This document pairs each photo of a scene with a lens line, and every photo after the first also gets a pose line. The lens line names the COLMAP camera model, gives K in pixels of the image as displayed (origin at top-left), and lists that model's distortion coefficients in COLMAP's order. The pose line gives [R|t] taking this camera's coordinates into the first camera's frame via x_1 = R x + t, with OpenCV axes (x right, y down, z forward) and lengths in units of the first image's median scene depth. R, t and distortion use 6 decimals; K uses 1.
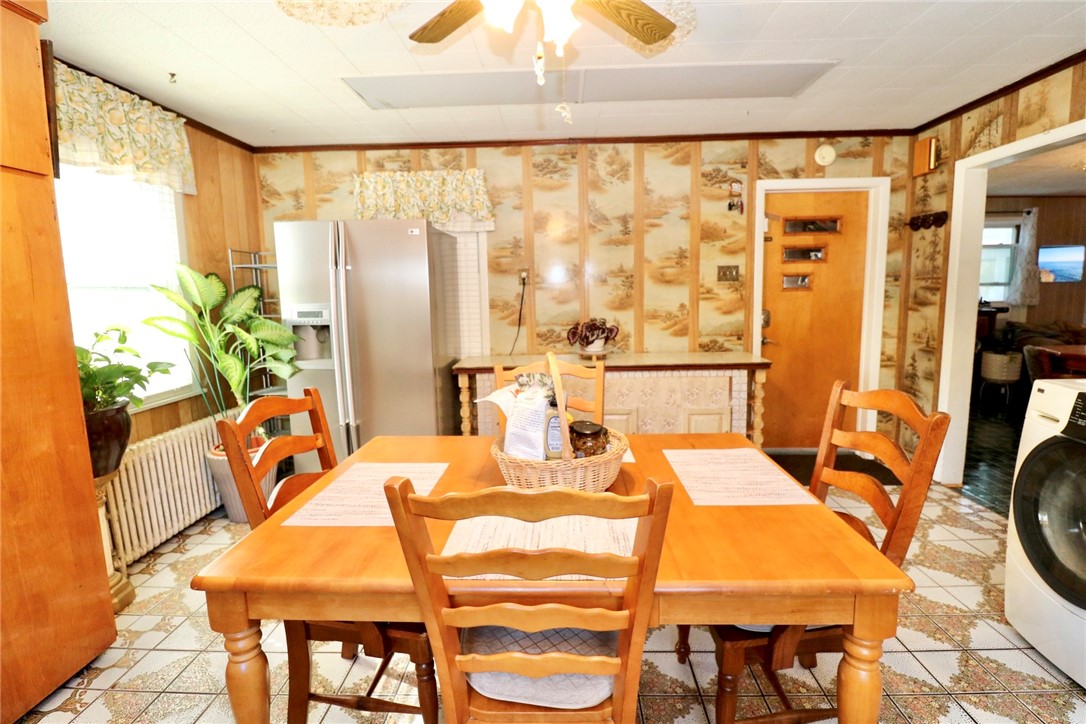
lens RADIAL K [[503.4, 0, 548.7], [0, 503.4, 362.0], [0, 0, 1]] dist [-0.012989, -0.007145]
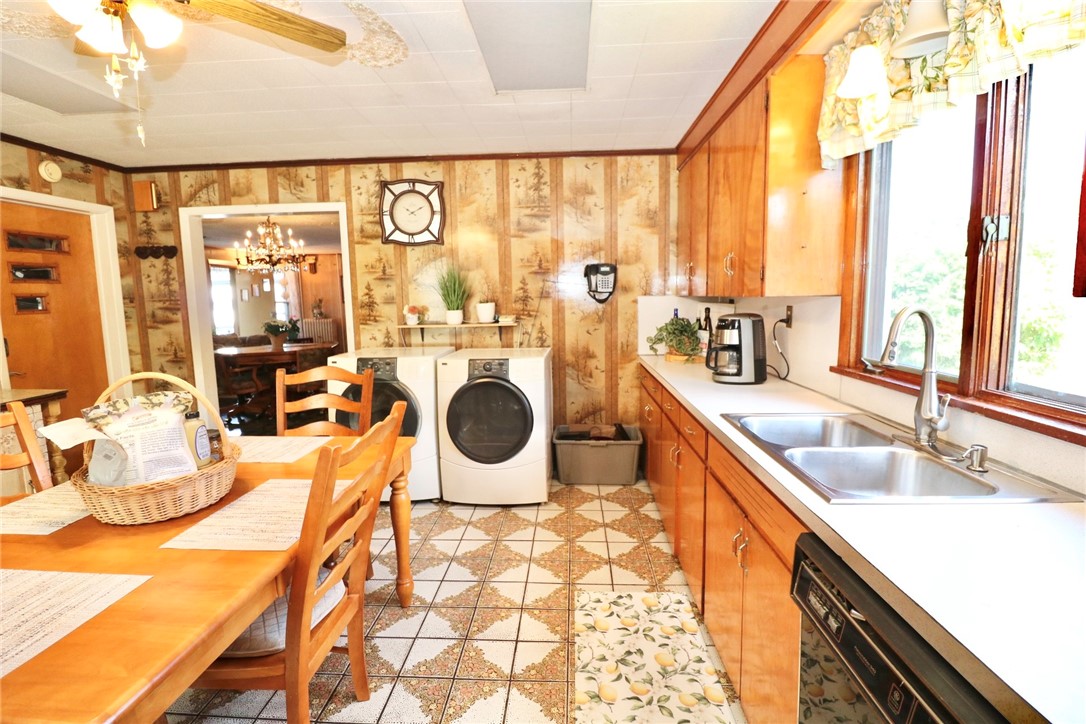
lens RADIAL K [[503.4, 0, 541.5], [0, 503.4, 357.8], [0, 0, 1]] dist [-0.012989, -0.007145]
pose [[0.021152, -0.099480, 0.994815, -0.365925], [0.154651, 0.983386, 0.095049, -0.007912], [-0.987743, 0.151838, 0.036185, 0.087767]]
